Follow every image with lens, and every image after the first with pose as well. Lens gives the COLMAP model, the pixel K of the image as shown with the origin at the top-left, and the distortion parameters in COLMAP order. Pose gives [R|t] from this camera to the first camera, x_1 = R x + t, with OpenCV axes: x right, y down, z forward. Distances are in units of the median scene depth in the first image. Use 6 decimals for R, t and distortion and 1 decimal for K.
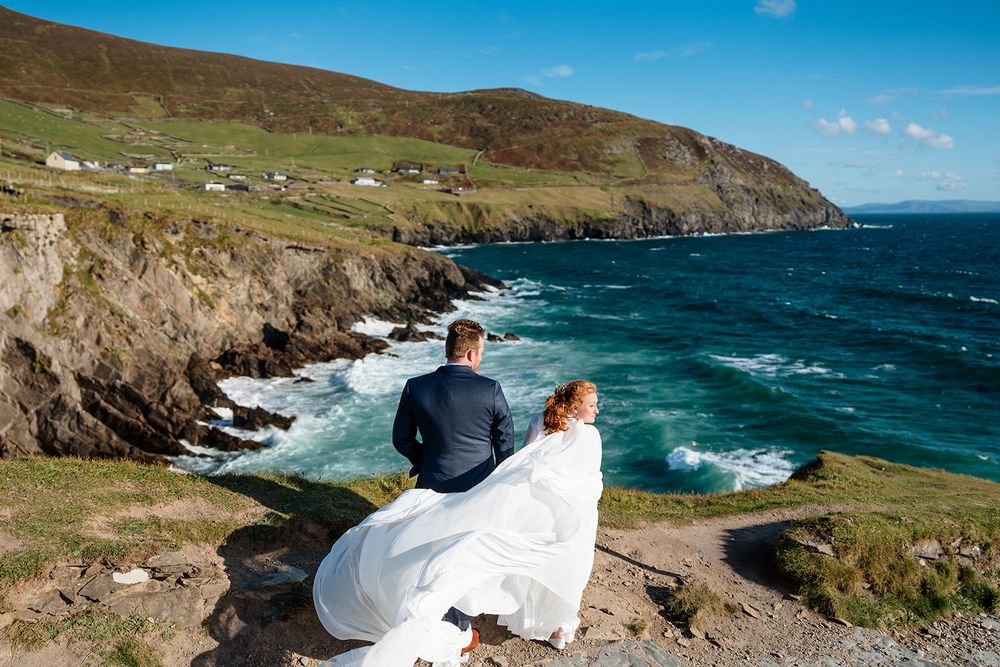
lens RADIAL K [[865.7, 0, 497.4], [0, 865.7, 370.2], [0, 0, 1]] dist [-0.000339, 0.009956]
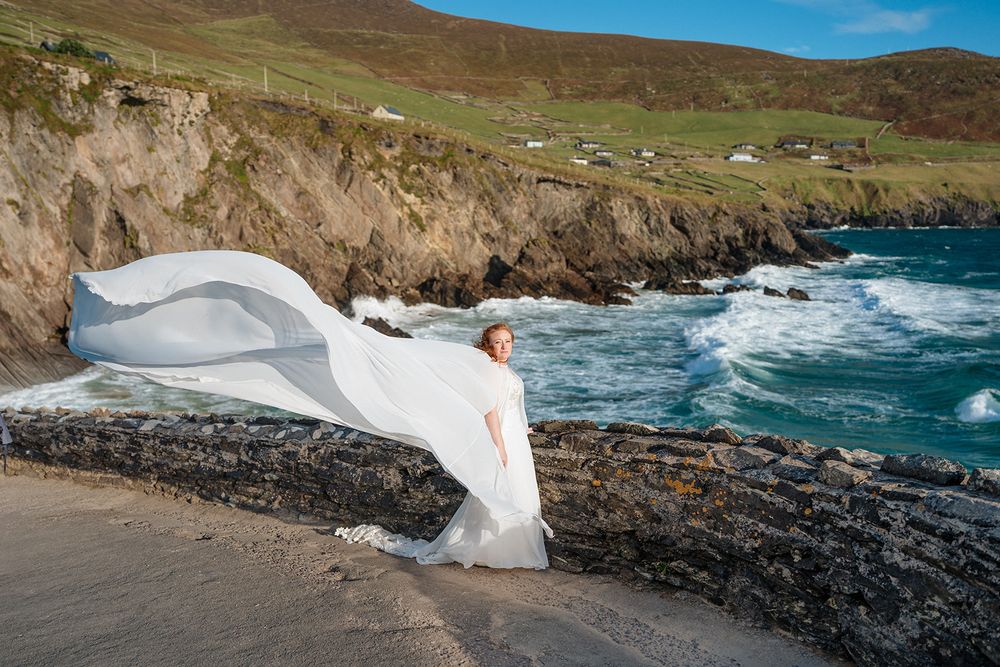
lens RADIAL K [[865.7, 0, 497.4], [0, 865.7, 370.2], [0, 0, 1]] dist [-0.000339, 0.009956]
pose [[0.884005, 0.089190, -0.458890, 0.064654], [-0.095130, 0.995413, 0.010210, 0.021791], [0.457696, 0.034629, 0.888434, 0.091080]]
